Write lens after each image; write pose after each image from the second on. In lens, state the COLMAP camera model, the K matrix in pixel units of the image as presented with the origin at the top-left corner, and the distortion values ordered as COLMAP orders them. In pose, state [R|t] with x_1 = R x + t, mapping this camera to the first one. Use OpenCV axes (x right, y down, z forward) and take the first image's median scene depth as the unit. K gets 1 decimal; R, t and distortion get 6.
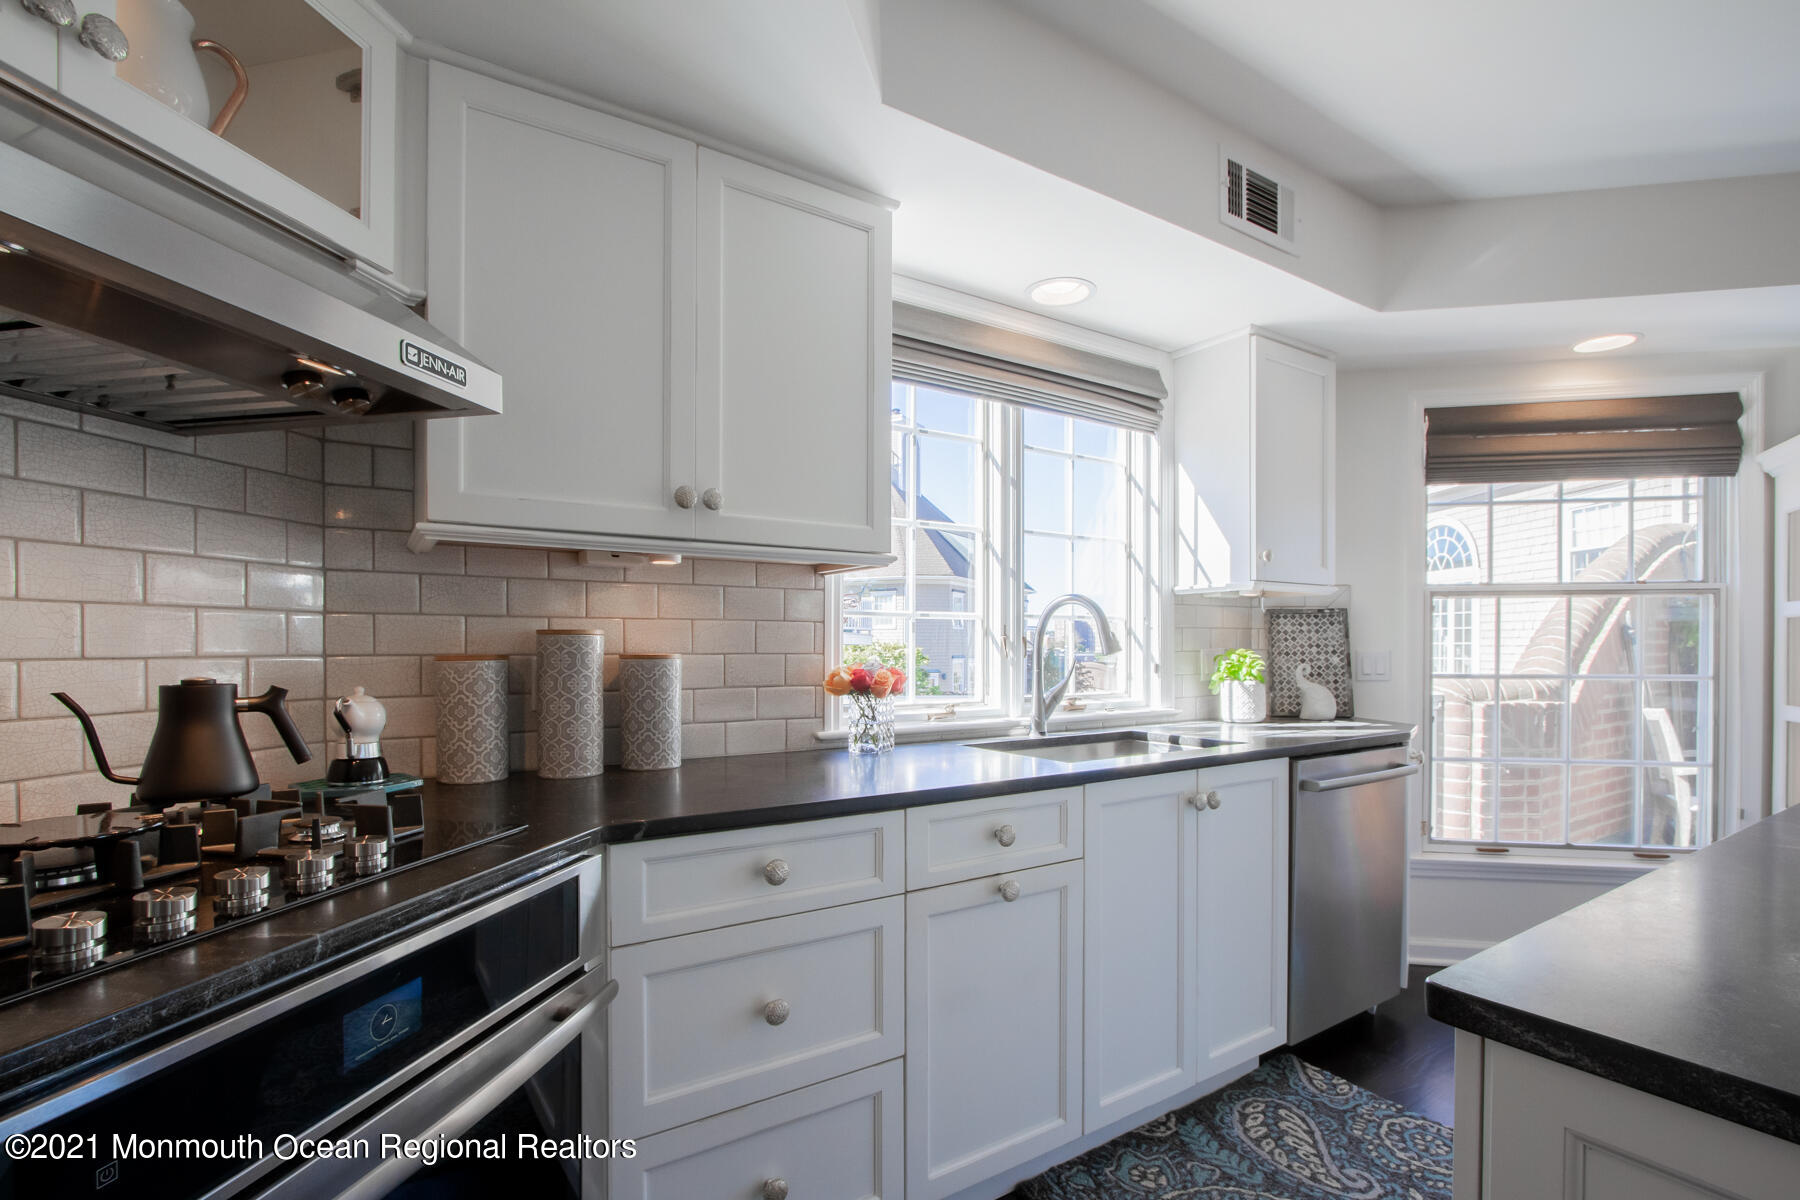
lens RADIAL K [[837.9, 0, 914.0], [0, 837.9, 653.2], [0, 0, 1]] dist [-0.028592, 0.006941]
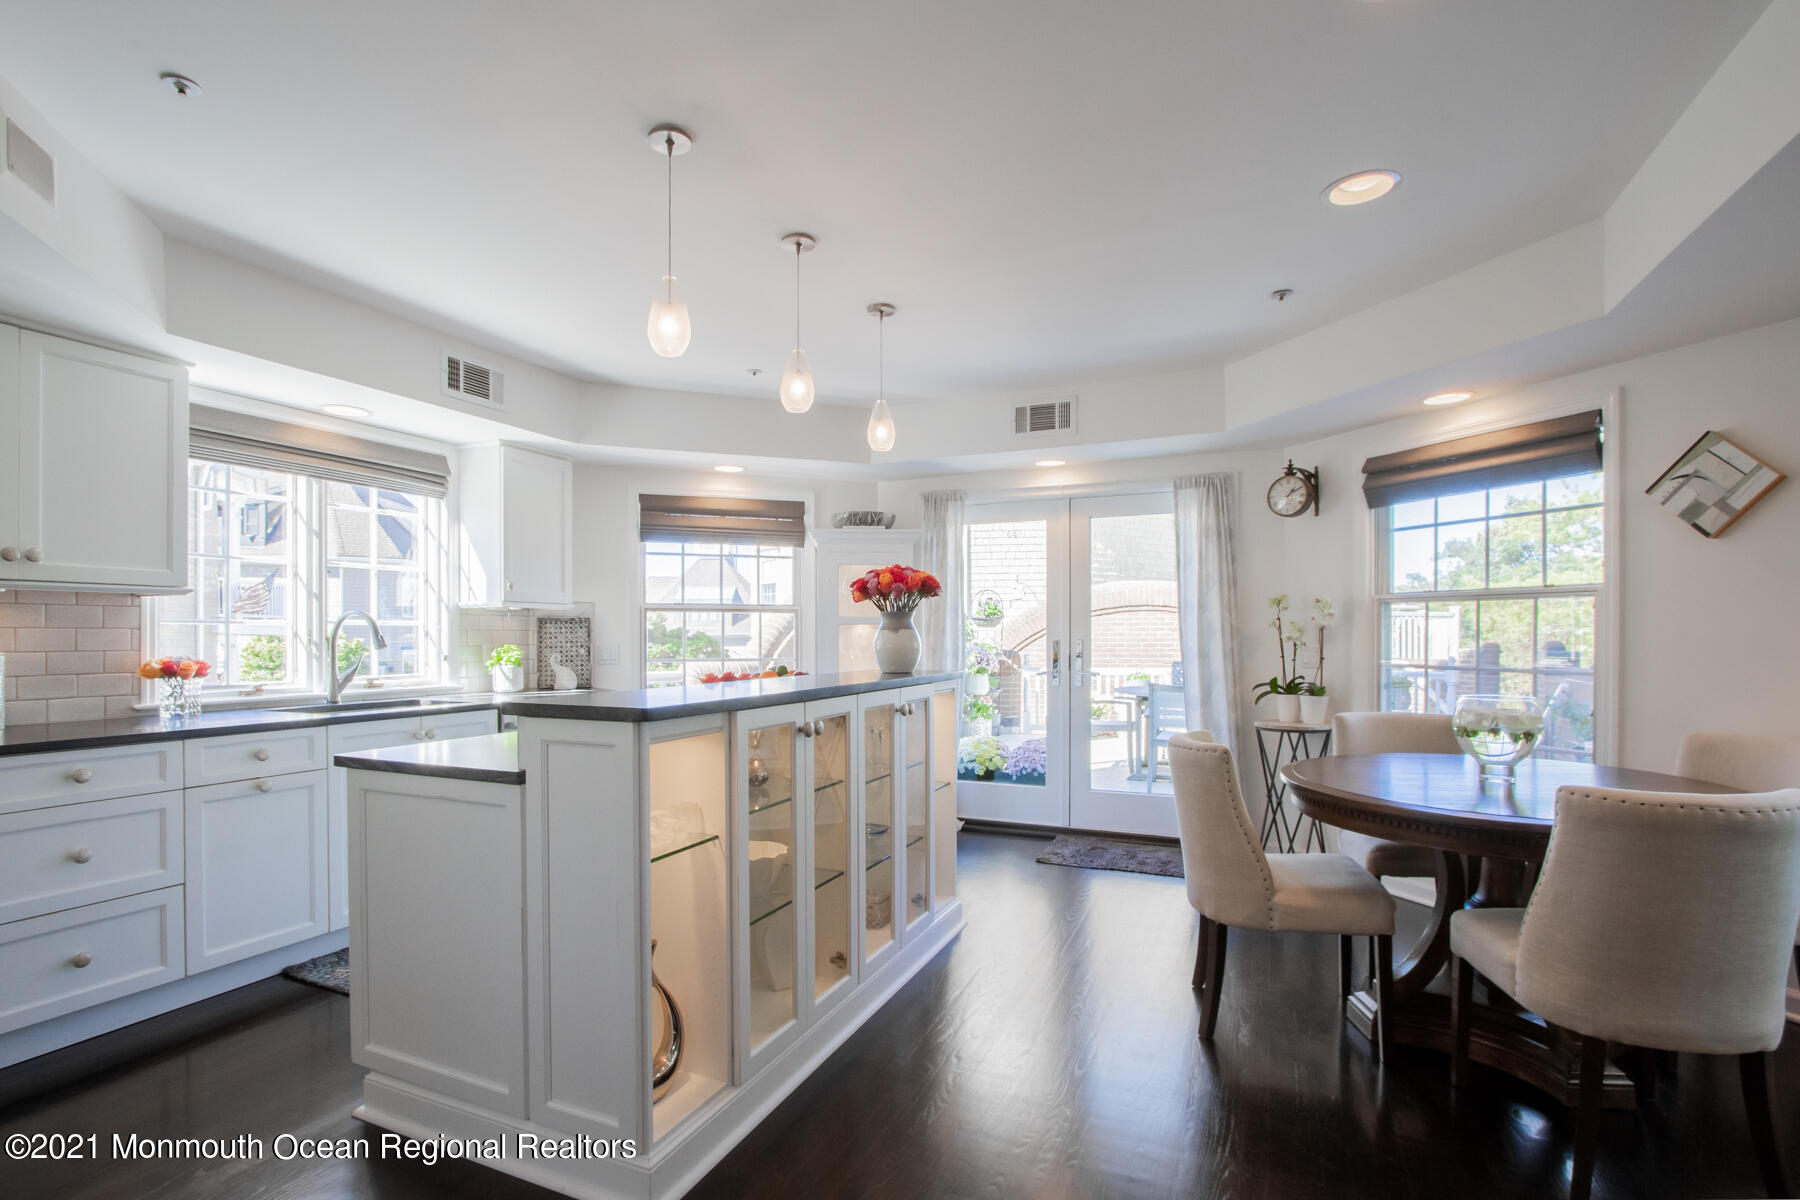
lens RADIAL K [[848.6, 0, 887.7], [0, 848.6, 642.4], [0, 0, 1]] dist [-0.011491, -0.000407]
pose [[0.855395, -0.004228, 0.517959, 0.236275], [0.005272, 0.999986, -0.000544, -0.006228], [-0.517950, 0.003196, 0.855405, -0.880200]]
